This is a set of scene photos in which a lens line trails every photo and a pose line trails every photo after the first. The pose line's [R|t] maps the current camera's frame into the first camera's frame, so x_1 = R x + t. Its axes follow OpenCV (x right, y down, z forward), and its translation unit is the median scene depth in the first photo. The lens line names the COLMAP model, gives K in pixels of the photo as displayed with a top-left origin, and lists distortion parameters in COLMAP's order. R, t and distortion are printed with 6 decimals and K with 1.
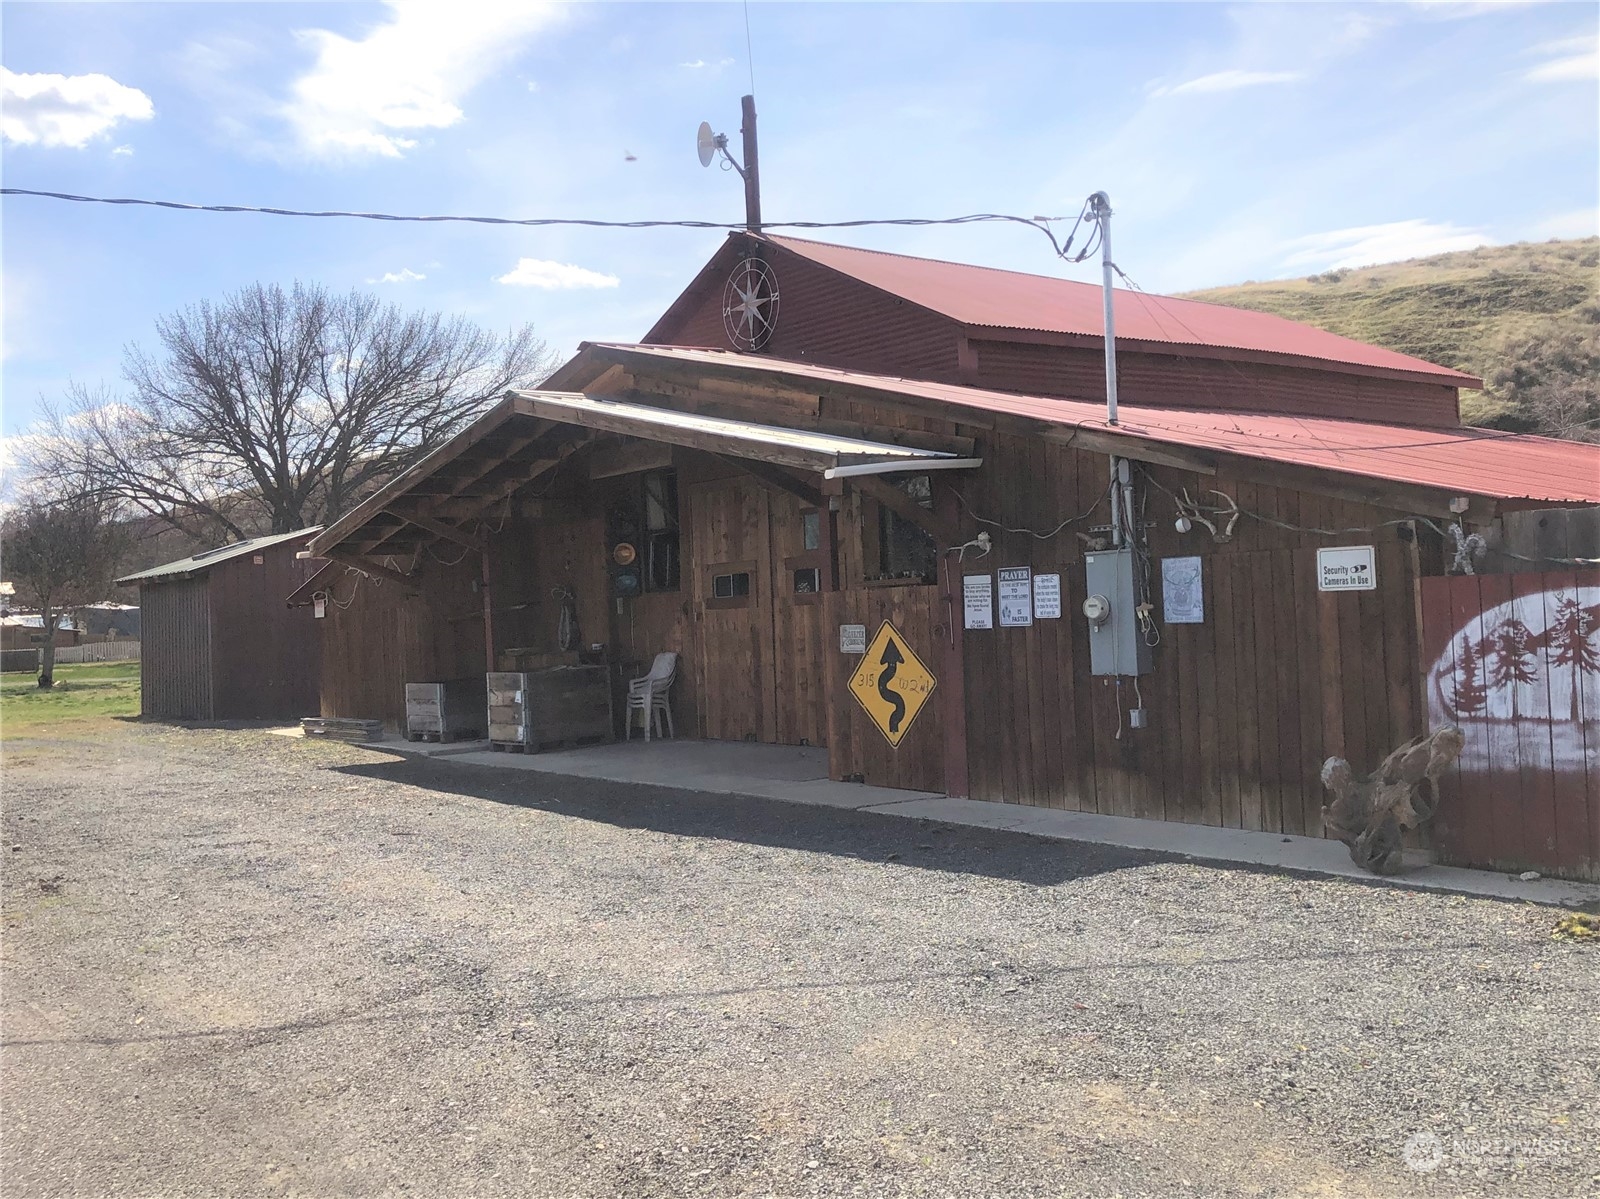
lens RADIAL K [[1393.5, 0, 800.0], [0, 1393.5, 599.5], [0, 0, 1]] dist [0.080238, -0.001010]
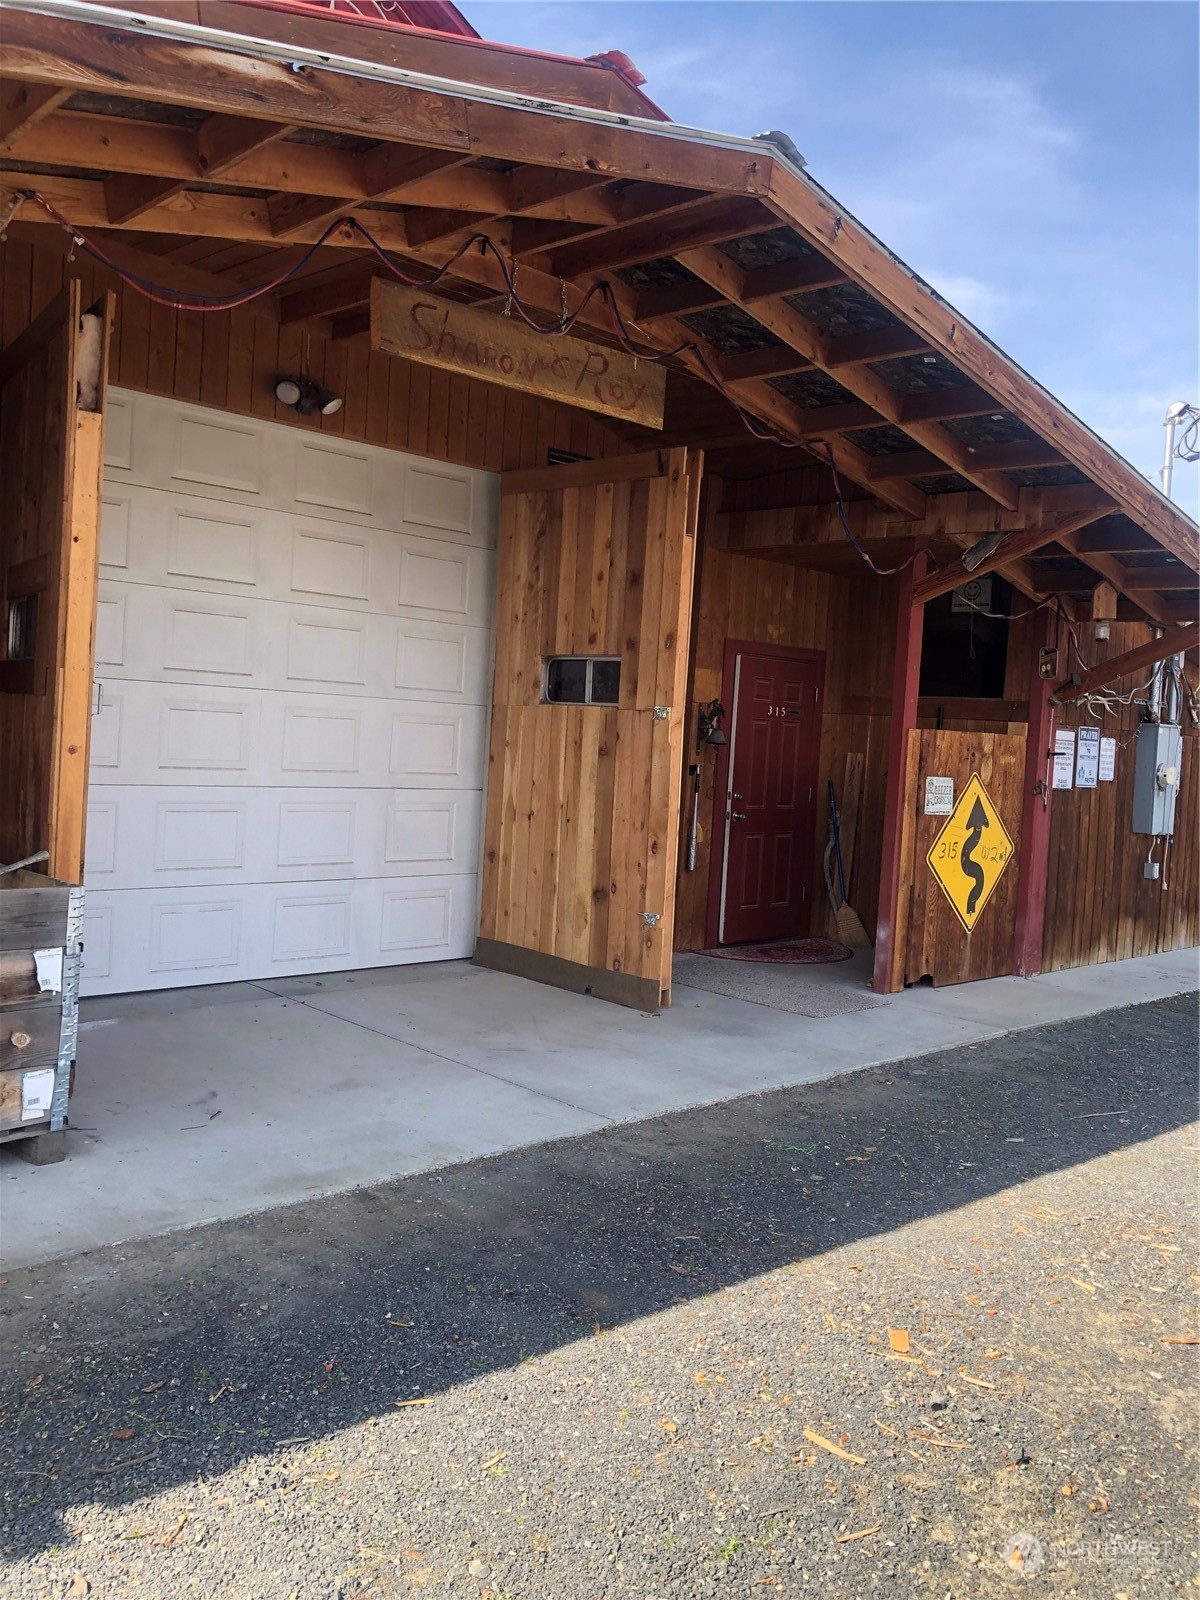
lens RADIAL K [[1303.3, 0, 631.5], [0, 1303.3, 804.7], [0, 0, 1]] dist [0.009207, -0.008005]
pose [[-0.066296, -0.014068, 0.997701, -0.667308], [-0.057011, 0.998321, 0.010288, 0.036347], [-0.996170, -0.056197, -0.066986, 1.250408]]
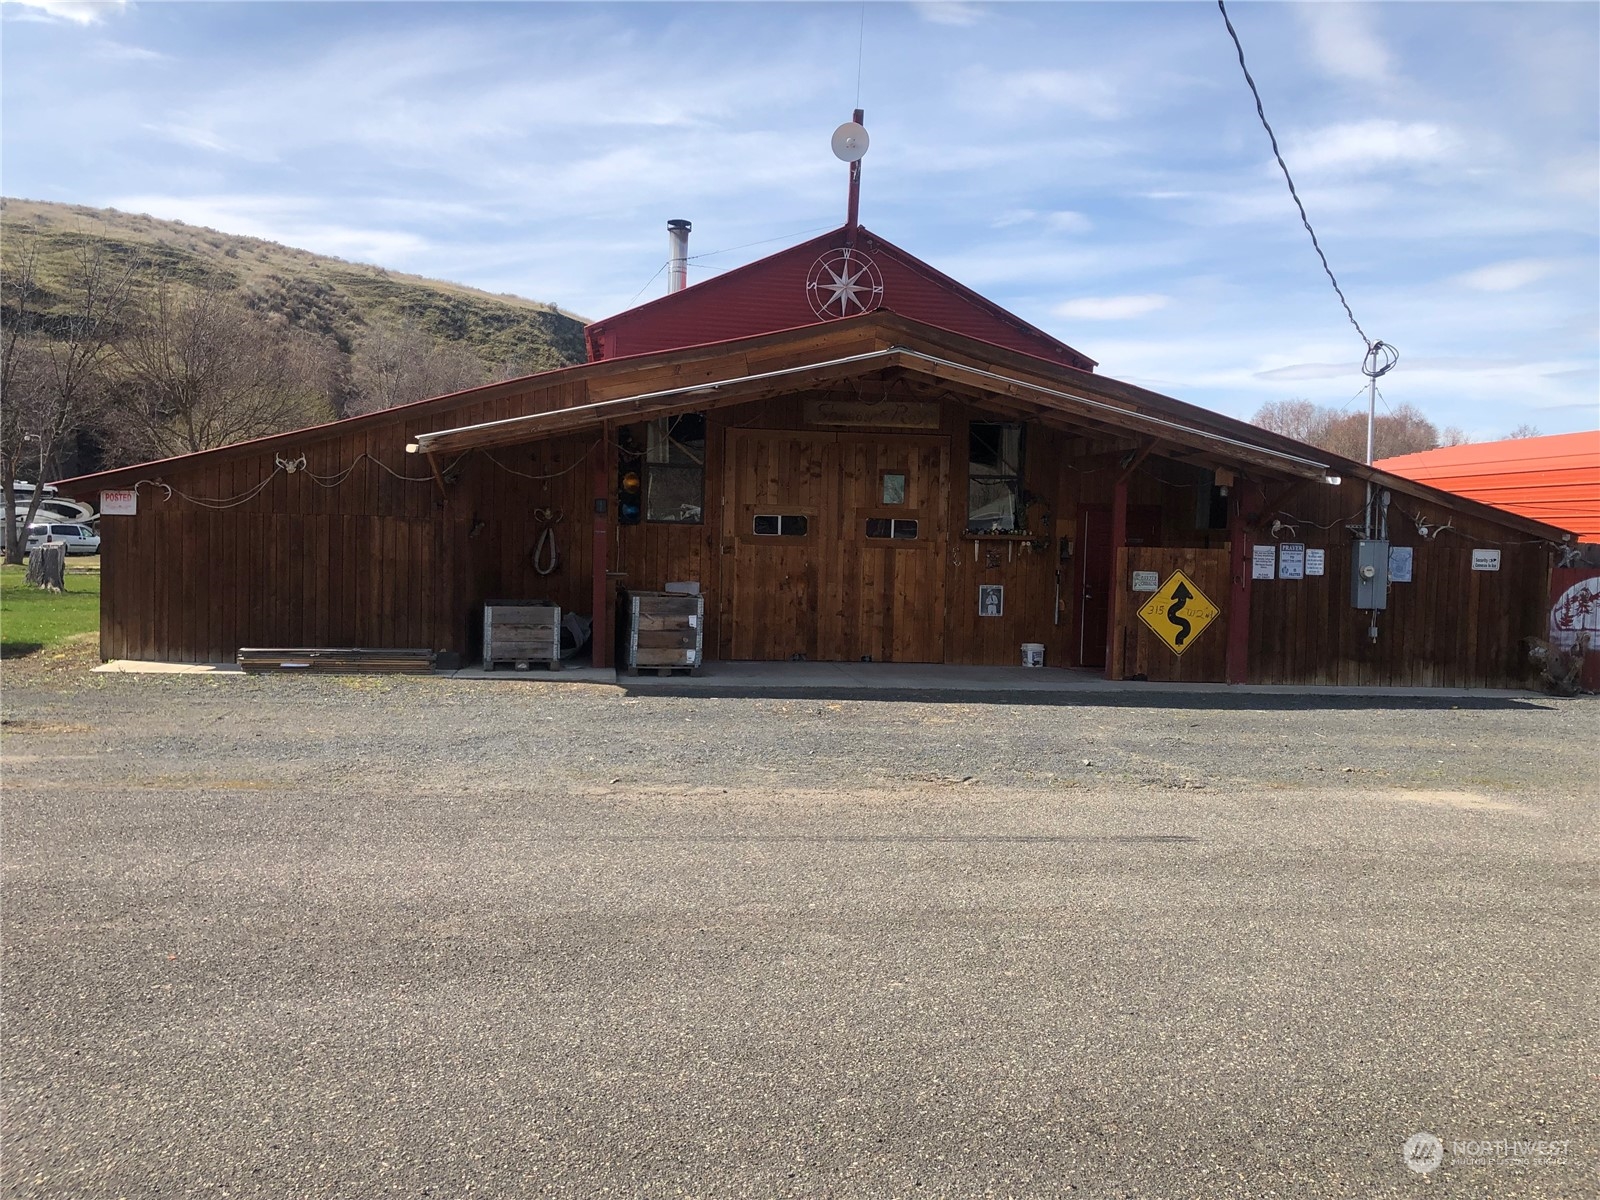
lens RADIAL K [[1303.3, 0, 800.0], [0, 1303.3, 600.0], [0, 0, 1]] dist [0.009207, -0.008005]
pose [[0.547622, 0.020253, 0.836481, -1.326143], [-0.056582, 0.998315, 0.012872, 0.052181], [-0.834810, -0.054379, 0.547845, 0.577906]]
